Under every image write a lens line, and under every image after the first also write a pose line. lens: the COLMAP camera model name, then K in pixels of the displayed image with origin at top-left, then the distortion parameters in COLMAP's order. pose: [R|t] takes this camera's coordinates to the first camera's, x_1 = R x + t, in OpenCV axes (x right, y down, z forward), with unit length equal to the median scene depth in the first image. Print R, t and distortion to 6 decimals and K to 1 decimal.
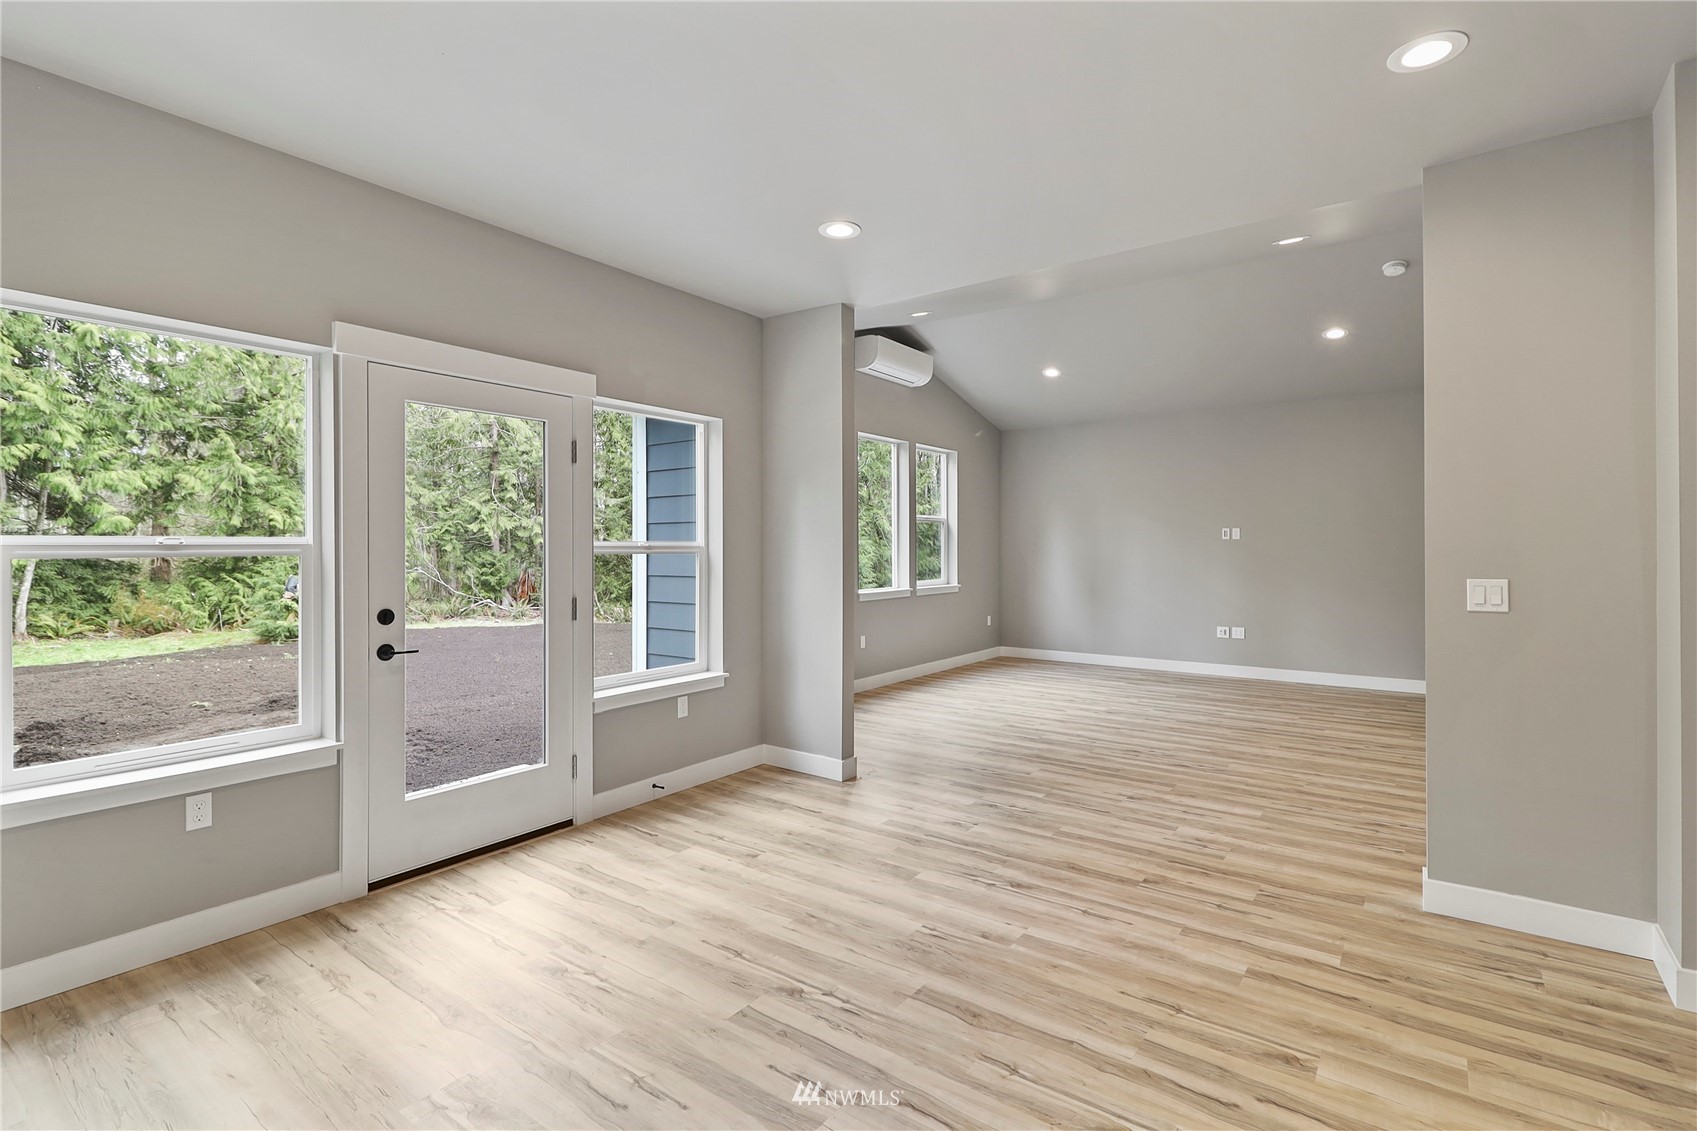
lens RADIAL K [[802.1, 0, 841.2], [0, 802.1, 559.8], [0, 0, 1]] dist [0.009146, -0.013790]
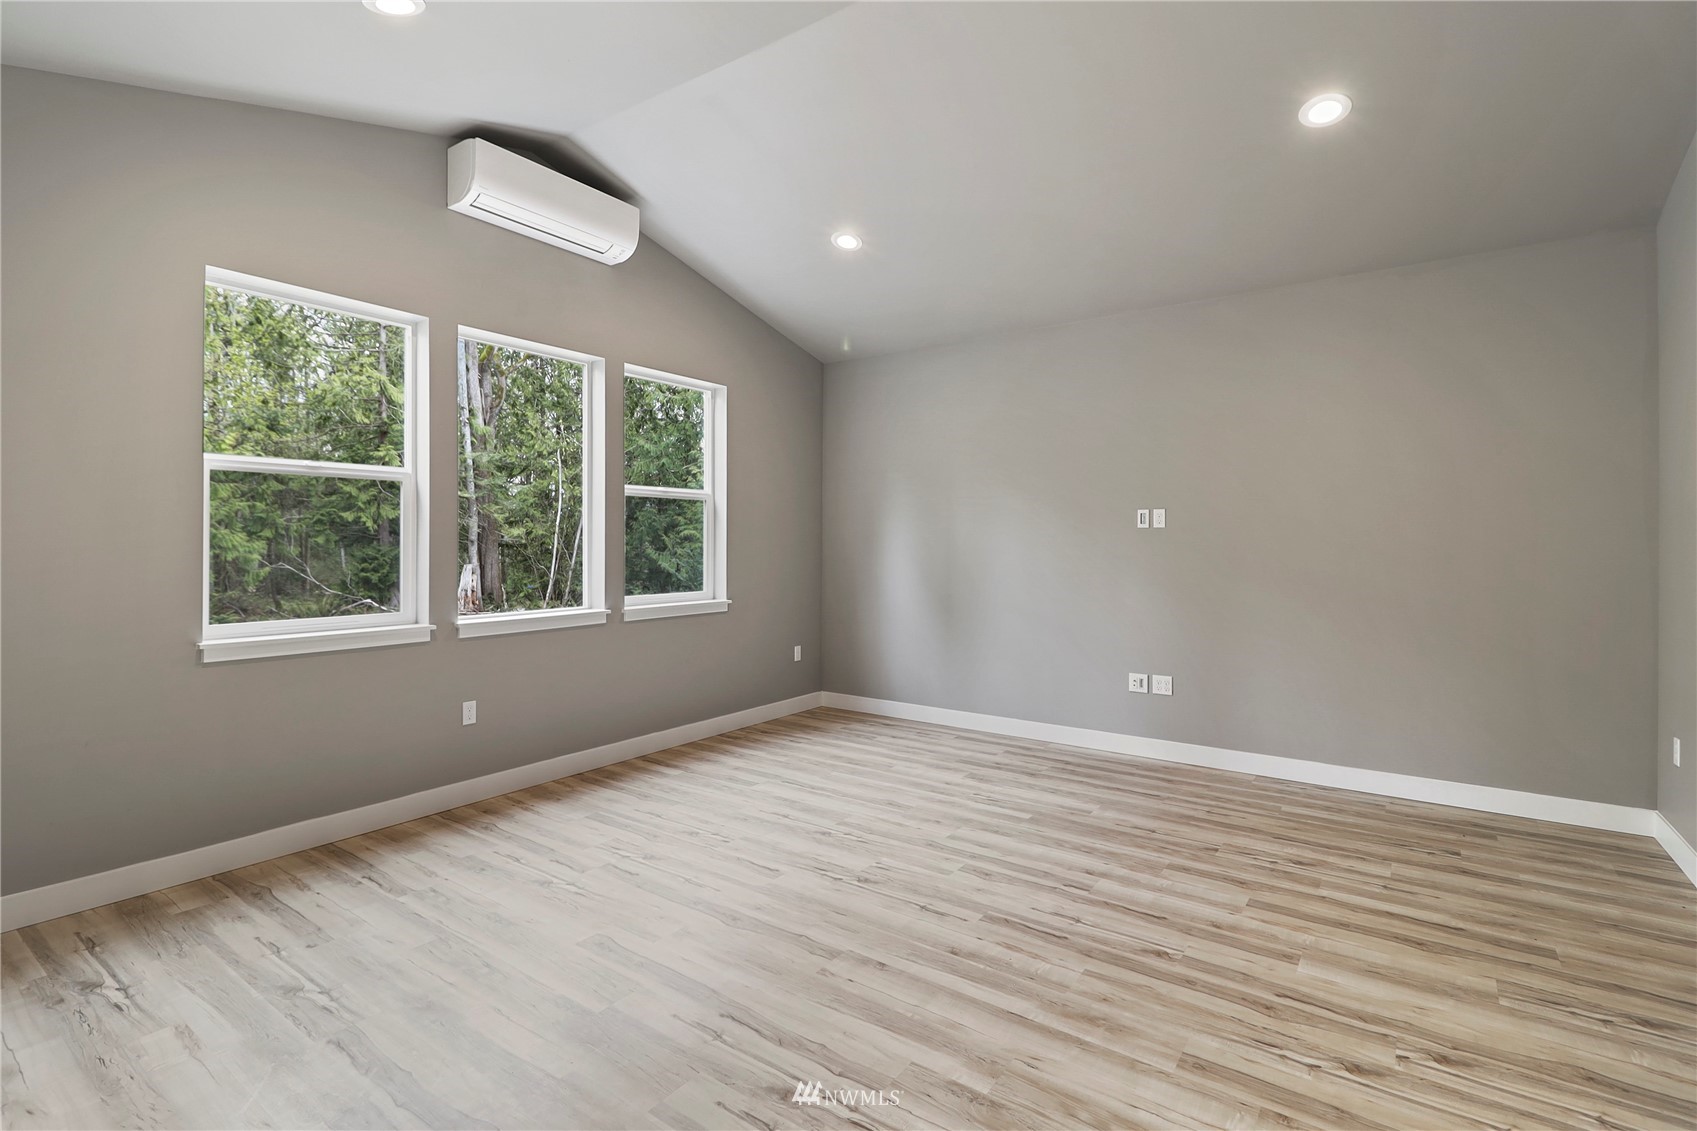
lens RADIAL K [[778.1, 0, 876.4], [0, 778.1, 555.3], [0, 0, 1]] dist [0.001362, -0.000110]
pose [[0.999476, 0.002771, 0.032236, 0.234406], [-0.002848, 0.999993, 0.002343, -0.005226], [-0.032229, -0.002434, 0.999478, 0.382354]]
